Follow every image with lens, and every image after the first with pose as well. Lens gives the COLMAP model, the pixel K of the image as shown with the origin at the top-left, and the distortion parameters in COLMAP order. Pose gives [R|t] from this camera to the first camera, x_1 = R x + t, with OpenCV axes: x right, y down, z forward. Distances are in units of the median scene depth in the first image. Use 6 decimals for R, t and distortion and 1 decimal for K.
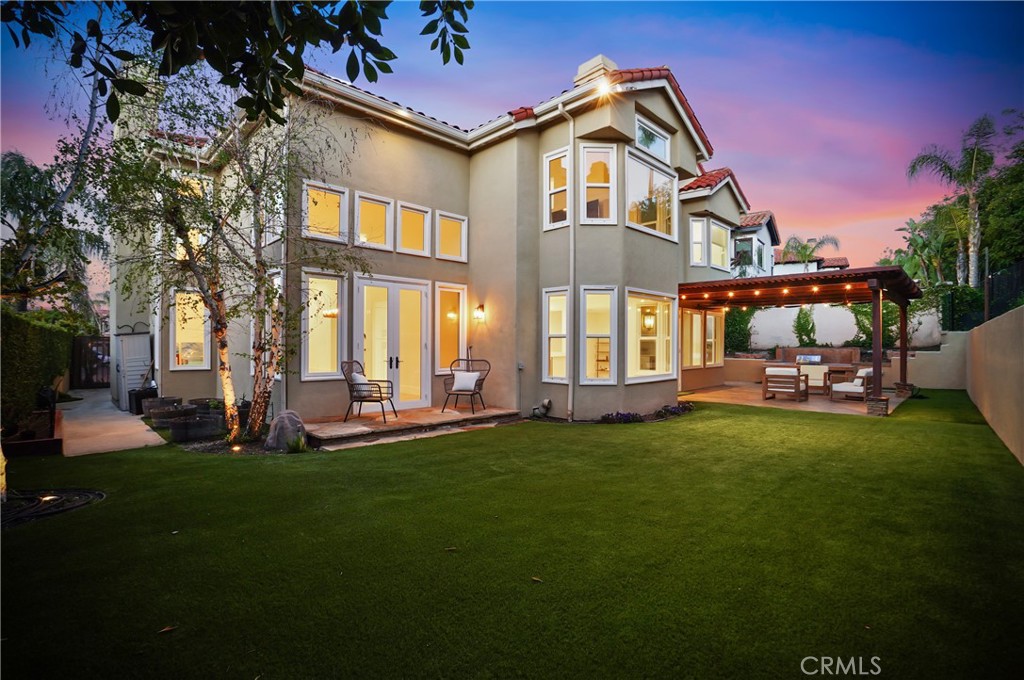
lens RADIAL K [[479.2, 0, 502.5], [0, 479.2, 337.3], [0, 0, 1]] dist [-0.040475, 0.008611]
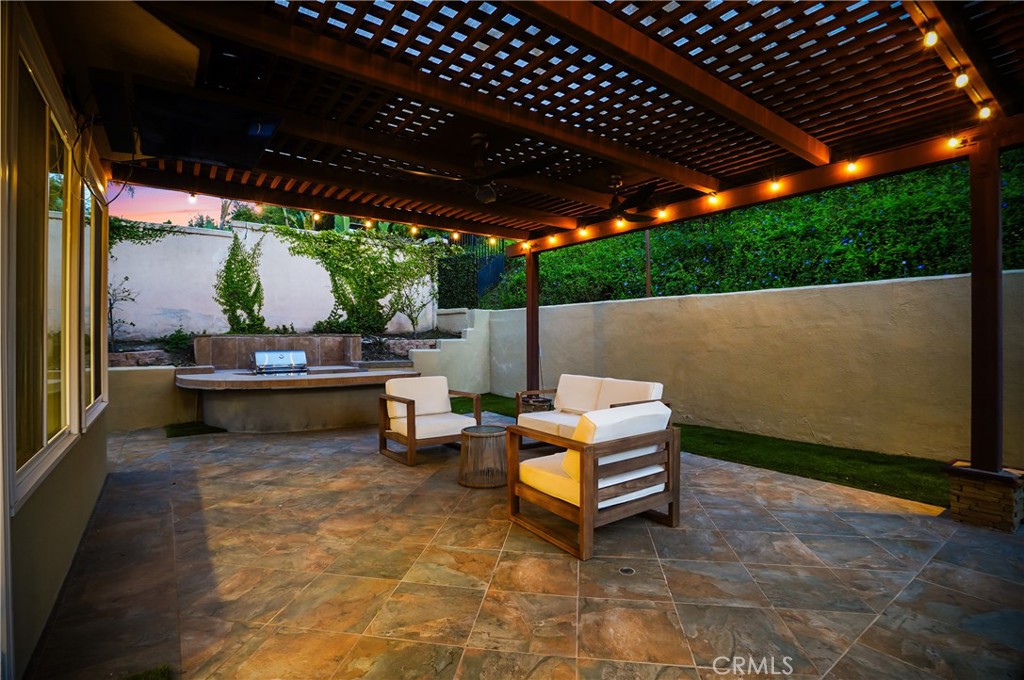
lens RADIAL K [[479.2, 0, 518.8], [0, 479.2, 341.2], [0, 0, 1]] dist [-0.040475, 0.008611]
pose [[0.128075, -0.017187, 0.991616, 0.229789], [-0.008175, 0.999798, 0.018384, 0.018206], [-0.991731, -0.010461, 0.127908, 0.717392]]
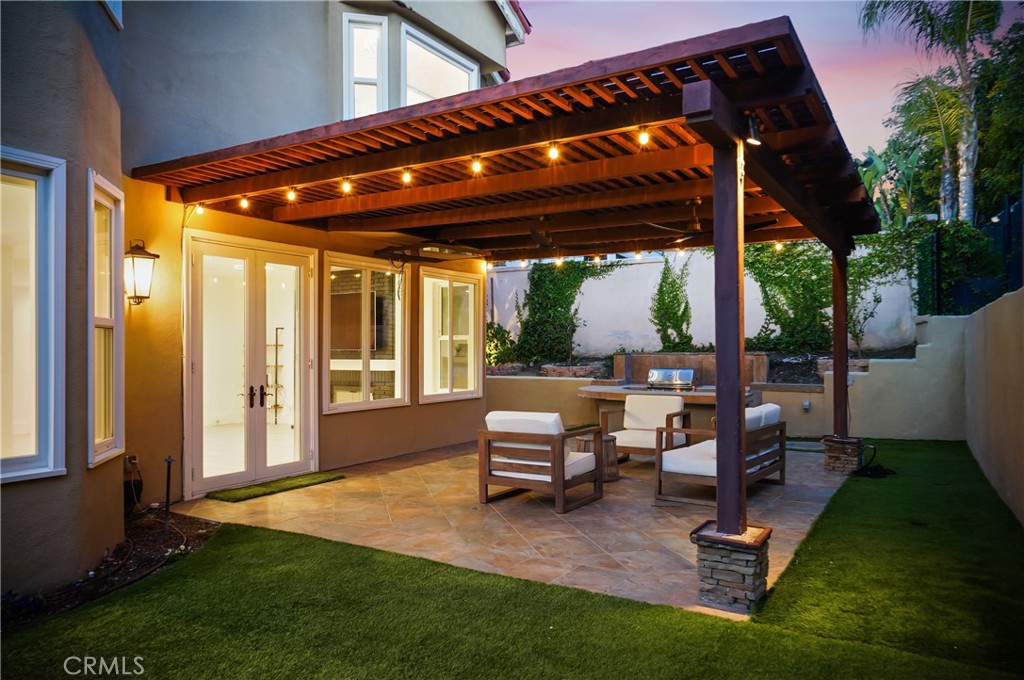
lens RADIAL K [[723.4, 0, 506.0], [0, 723.4, 343.5], [0, 0, 1]] dist [0.010868, 0.006881]
pose [[0.968863, -0.007416, 0.247485, 0.307284], [0.006029, 0.999962, 0.006362, 0.006721], [-0.247522, -0.004671, 0.968871, 0.335365]]
